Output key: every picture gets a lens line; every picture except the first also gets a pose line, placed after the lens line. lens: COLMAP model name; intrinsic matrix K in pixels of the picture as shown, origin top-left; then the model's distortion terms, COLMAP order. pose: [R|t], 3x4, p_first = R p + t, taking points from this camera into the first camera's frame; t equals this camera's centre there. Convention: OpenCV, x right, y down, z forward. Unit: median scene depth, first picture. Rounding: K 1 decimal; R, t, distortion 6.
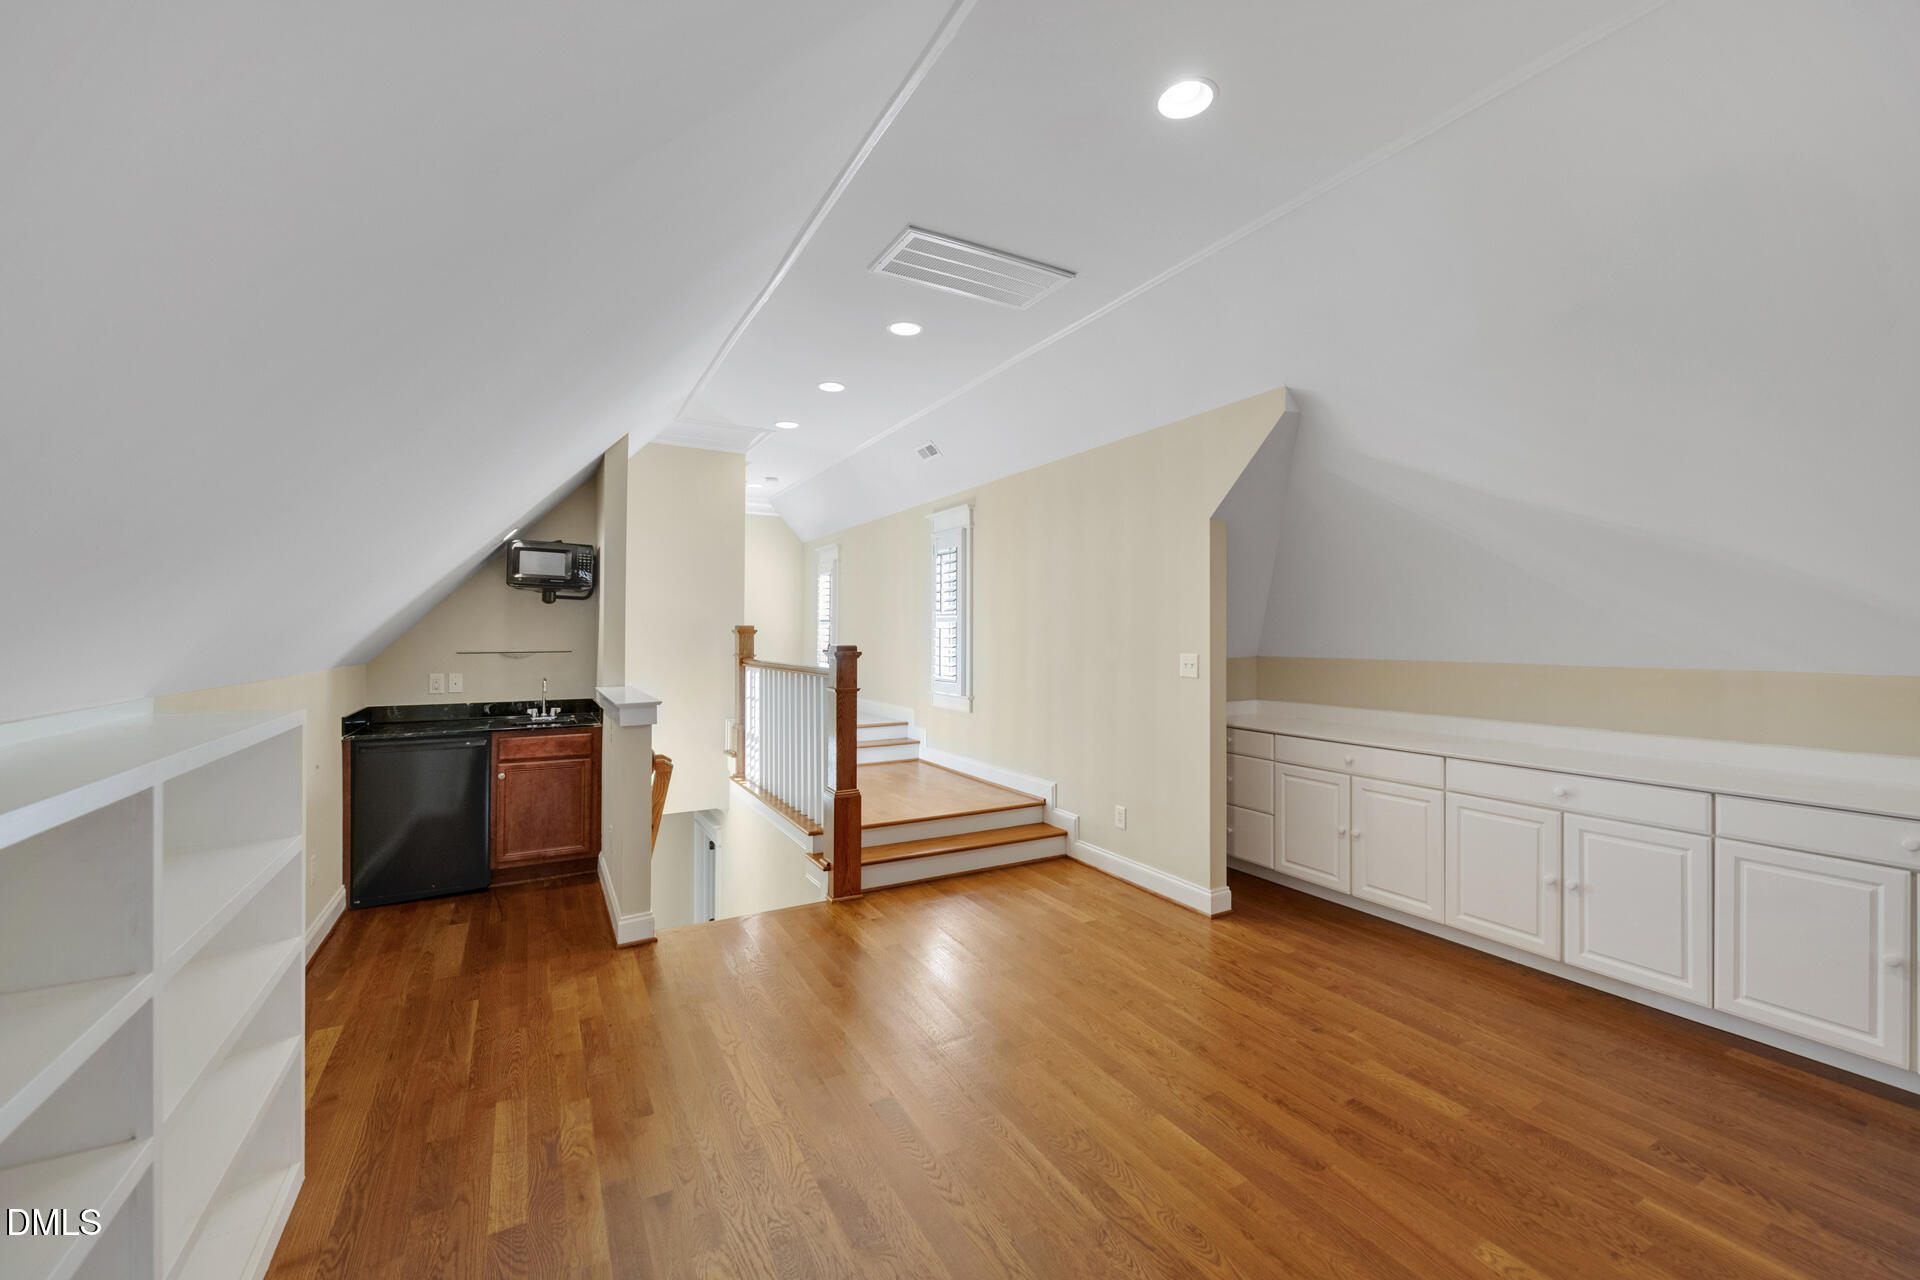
lens RADIAL K [[770.0, 0, 960.6], [0, 770.0, 635.7], [0, 0, 1]] dist [0.000050, -0.000047]
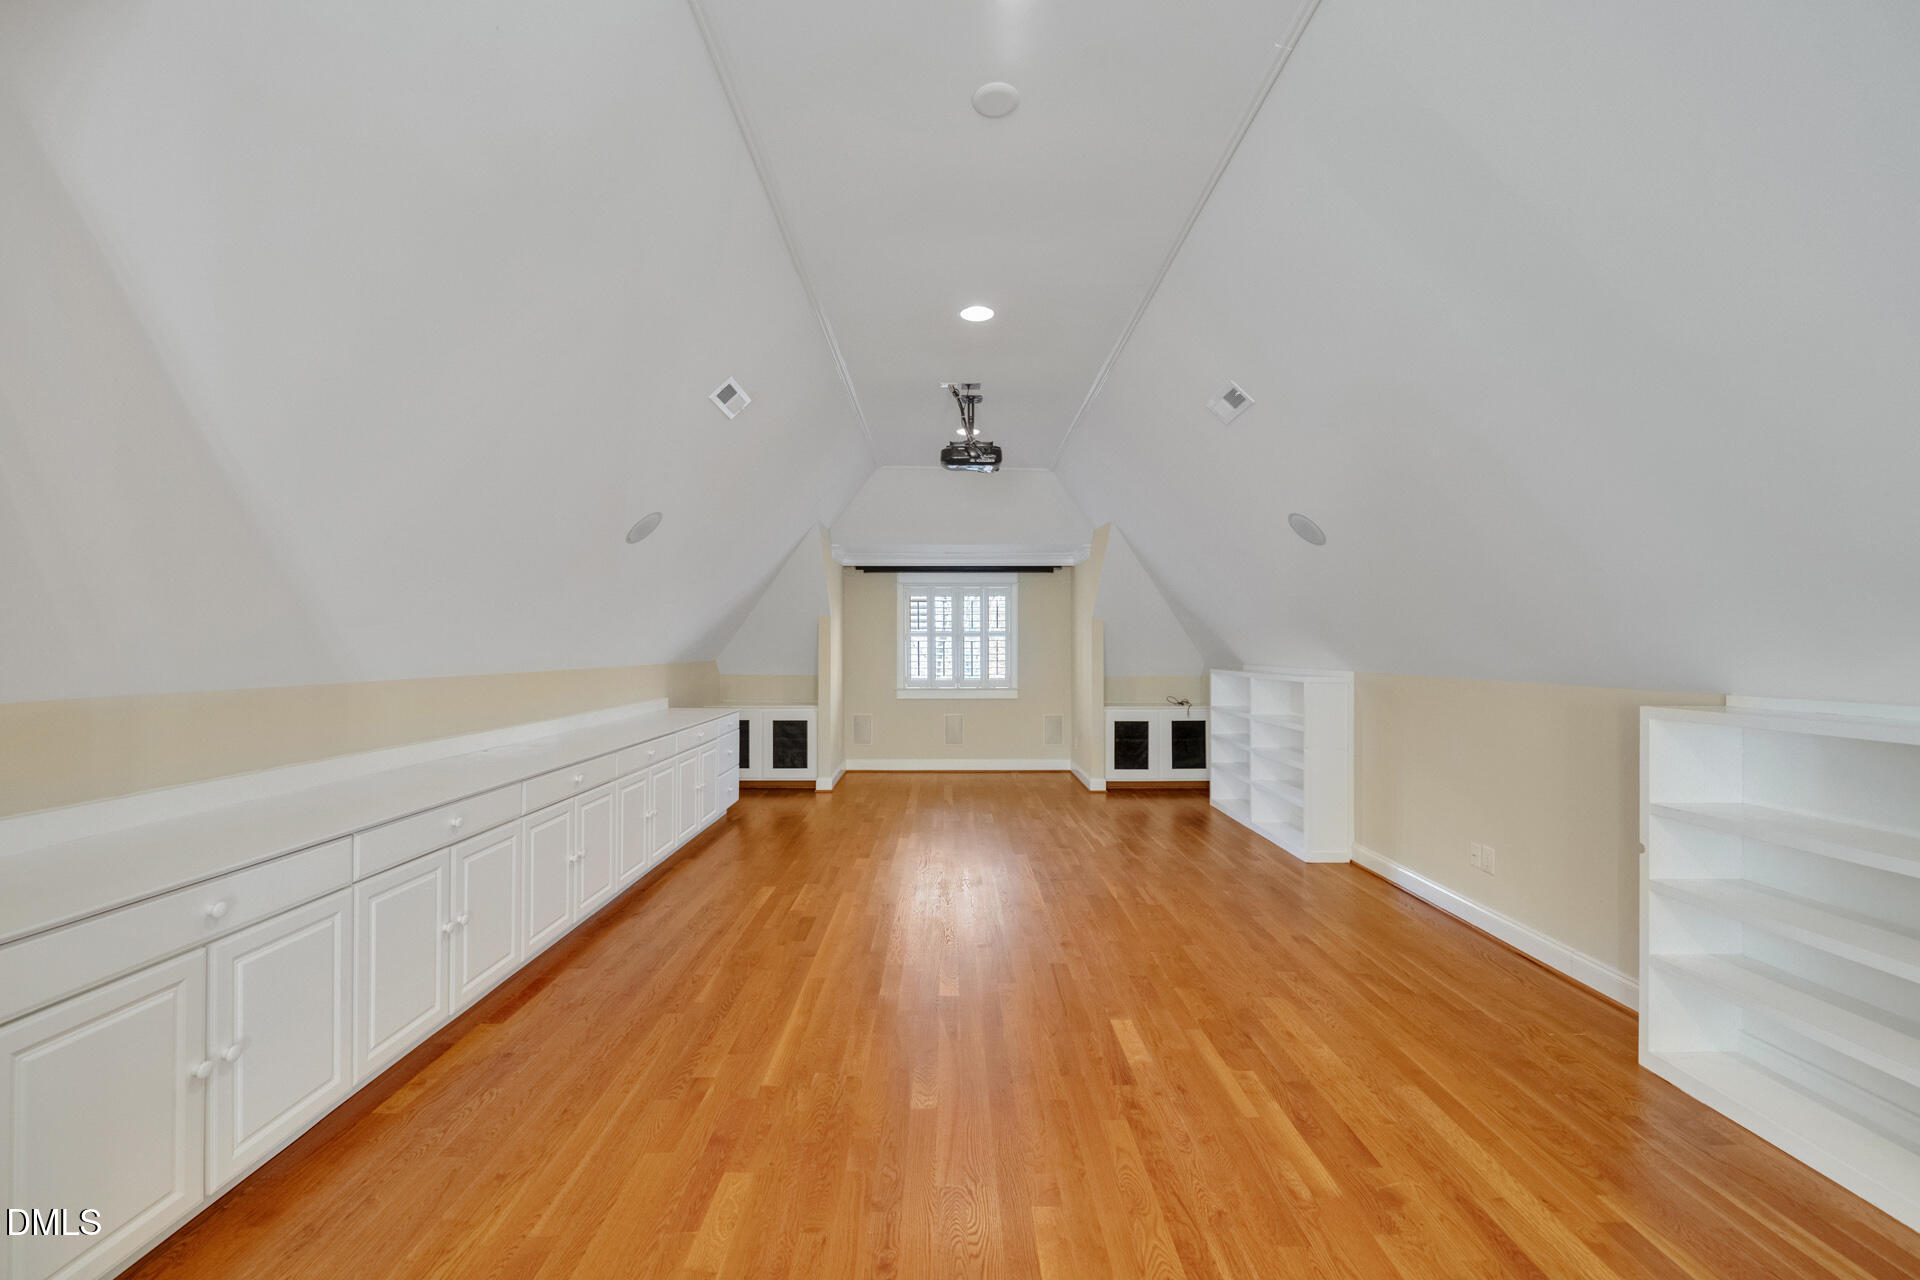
lens RADIAL K [[770.0, 0, 952.6], [0, 770.0, 644.1], [0, 0, 1]] dist [0.000050, -0.000047]
pose [[-0.876663, -0.001687, 0.481101, -0.008297], [-0.002681, 0.999995, -0.001379, -0.005272], [-0.481097, -0.002498, -0.876664, 1.961101]]
